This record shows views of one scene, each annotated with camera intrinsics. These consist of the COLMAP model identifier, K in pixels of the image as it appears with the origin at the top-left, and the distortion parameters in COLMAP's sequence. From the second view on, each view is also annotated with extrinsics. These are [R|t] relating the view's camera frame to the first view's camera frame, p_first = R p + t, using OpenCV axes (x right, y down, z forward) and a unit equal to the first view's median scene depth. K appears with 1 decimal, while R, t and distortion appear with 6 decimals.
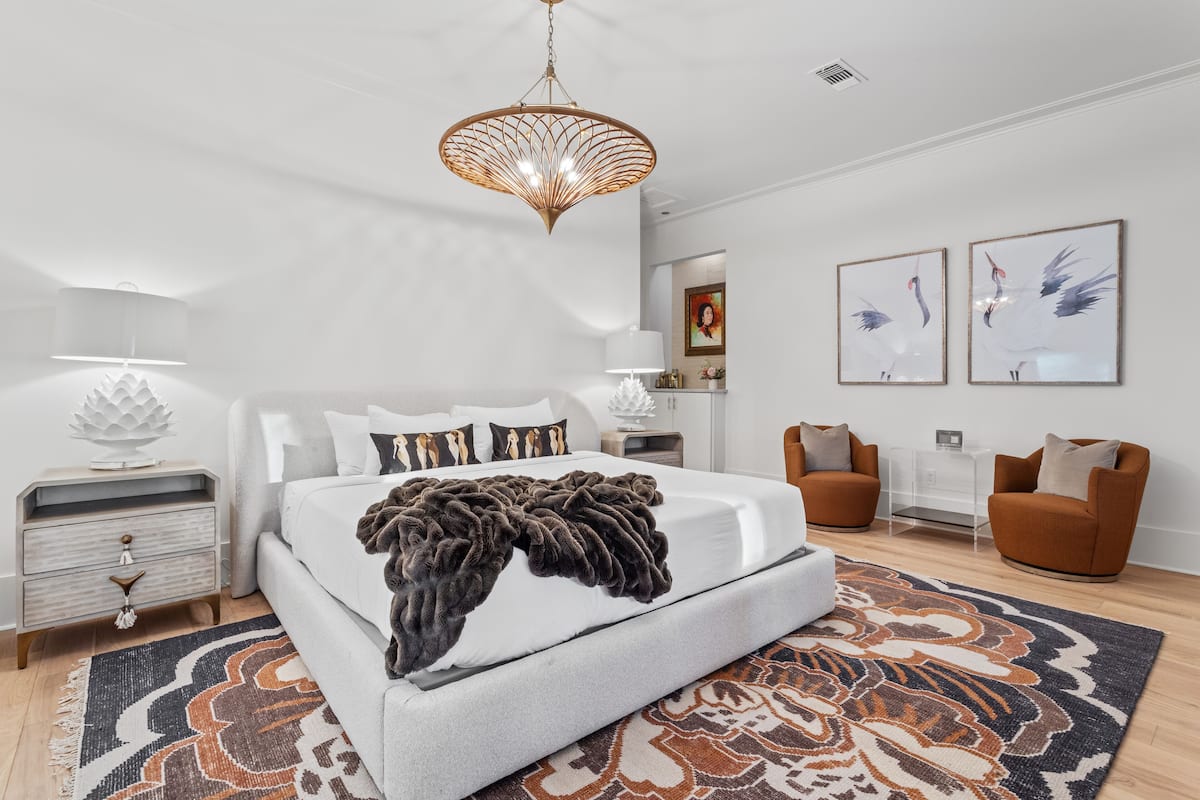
lens RADIAL K [[564.5, 0, 600.0], [0, 564.5, 400.0], [0, 0, 1]] dist [0.002565, 0.000245]
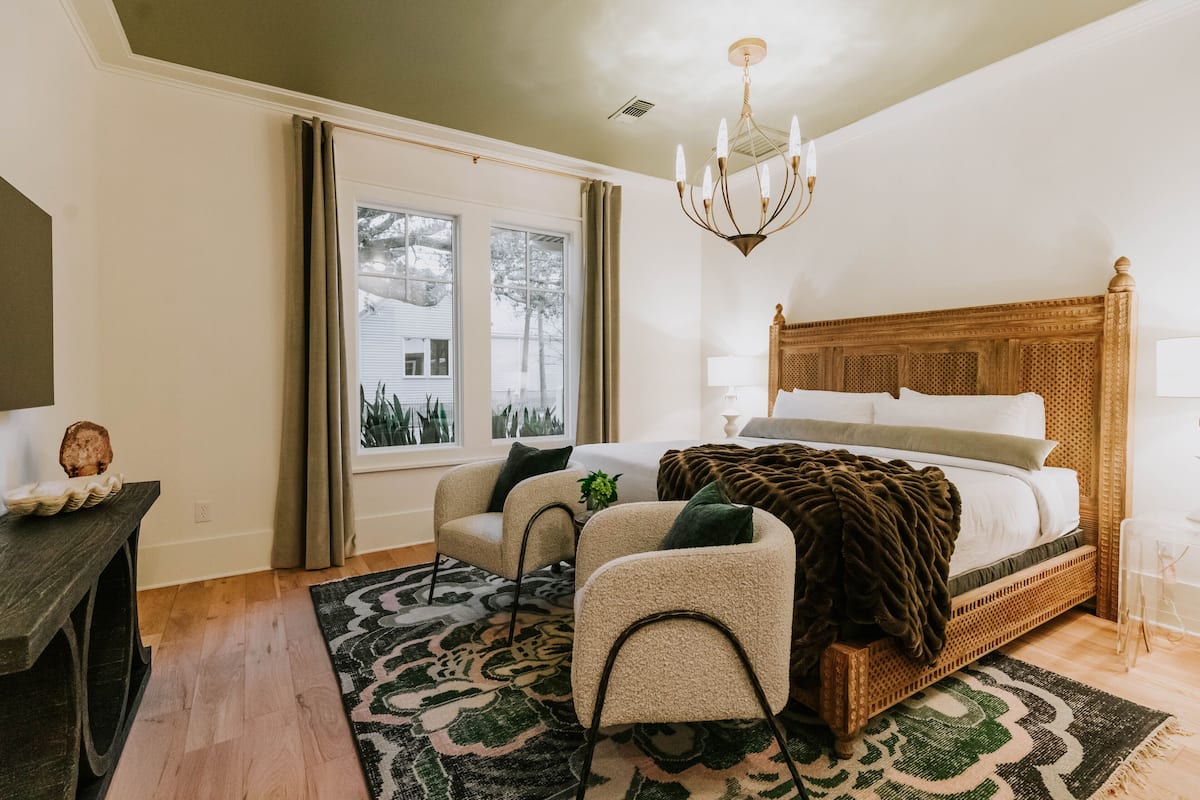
lens RADIAL K [[564.5, 0, 600.0], [0, 564.5, 400.0], [0, 0, 1]] dist [0.002565, 0.000245]
pose [[-0.134647, 0.031065, -0.990407, 1.697818], [-0.020820, 0.999199, 0.034171, -0.147201], [0.990675, 0.025221, -0.133893, 1.390500]]
